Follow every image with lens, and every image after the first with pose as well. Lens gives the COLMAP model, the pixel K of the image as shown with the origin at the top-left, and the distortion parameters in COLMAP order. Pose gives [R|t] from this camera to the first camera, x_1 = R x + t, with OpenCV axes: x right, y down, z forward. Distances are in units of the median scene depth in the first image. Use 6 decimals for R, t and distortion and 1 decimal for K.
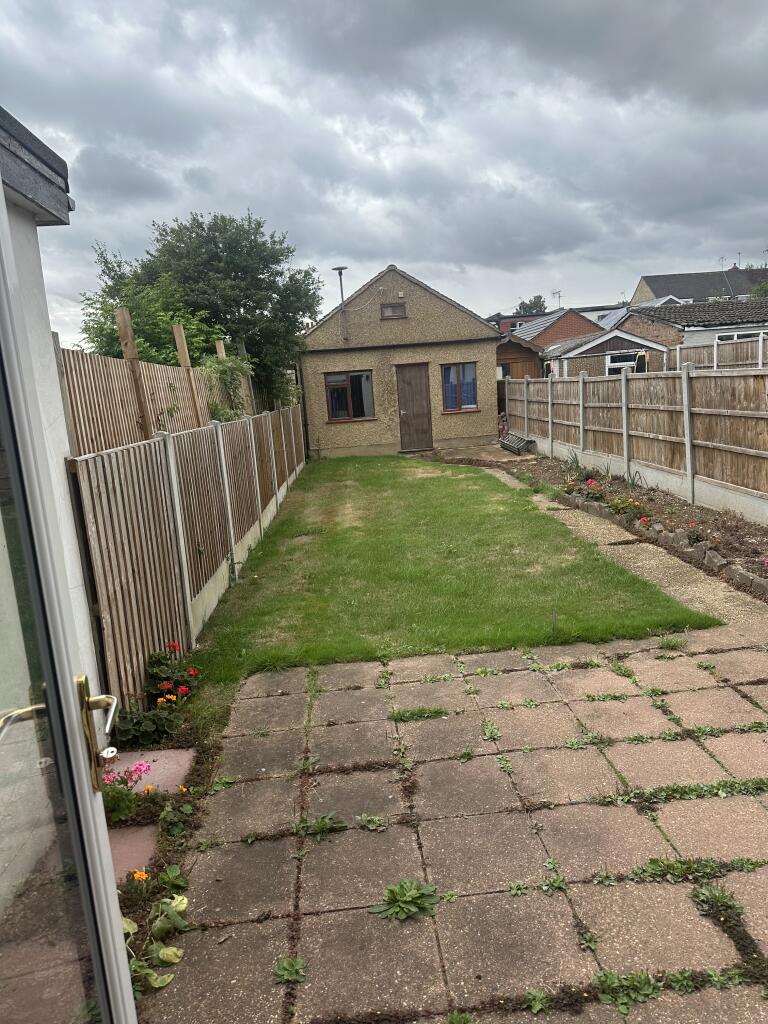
lens RADIAL K [[718.8, 0, 383.6], [0, 718.8, 514.4], [0, 0, 1]] dist [-0.000438, -0.001484]
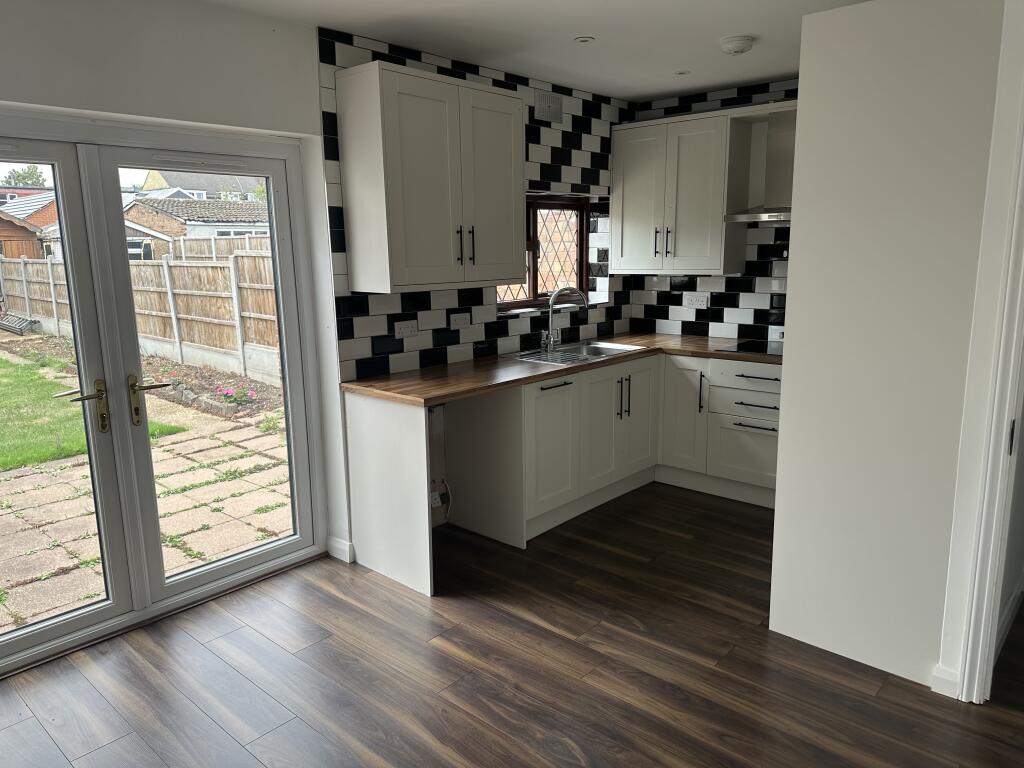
lens RADIAL K [[718.8, 0, 522.0], [0, 718.8, 408.5], [0, 0, 1]] dist [-0.000438, -0.001484]
pose [[0.707318, -0.087915, 0.701408, -0.047586], [0.082730, 0.995713, 0.041376, 0.056940], [-0.702038, 0.028761, 0.711558, -0.317557]]
